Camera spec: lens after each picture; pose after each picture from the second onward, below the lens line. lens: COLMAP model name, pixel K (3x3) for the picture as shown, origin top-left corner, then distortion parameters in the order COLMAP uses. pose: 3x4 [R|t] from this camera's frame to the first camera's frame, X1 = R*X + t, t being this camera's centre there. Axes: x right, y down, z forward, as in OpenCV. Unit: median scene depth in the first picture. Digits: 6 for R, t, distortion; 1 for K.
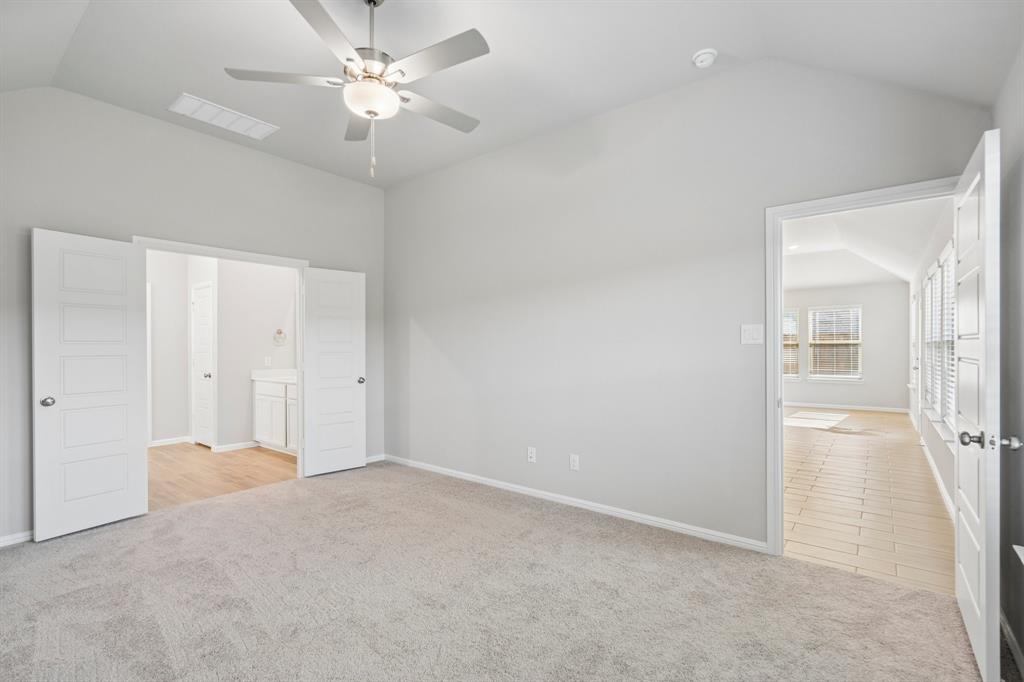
lens RADIAL K [[465.0, 0, 512.6], [0, 465.0, 344.8], [0, 0, 1]] dist [0.002565, 0.000181]
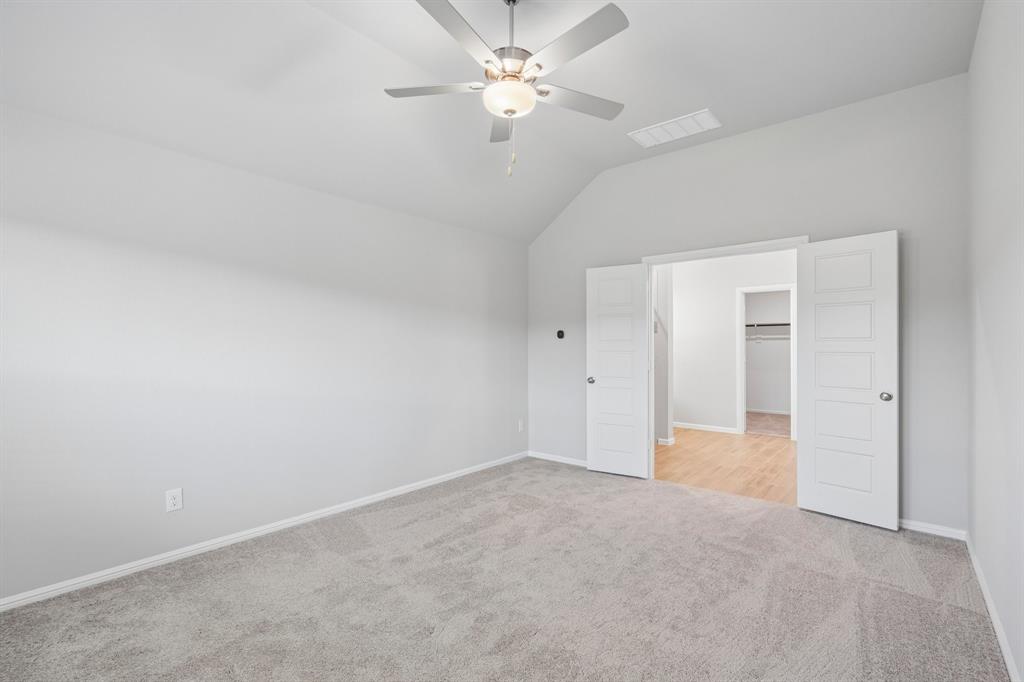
lens RADIAL K [[465.0, 0, 516.0], [0, 465.0, 340.2], [0, 0, 1]] dist [0.002565, 0.000181]
pose [[-0.025969, -0.005969, -0.999645, 0.446988], [0.008916, 0.999941, -0.006203, -0.002863], [0.999623, -0.009074, -0.025914, 0.655513]]
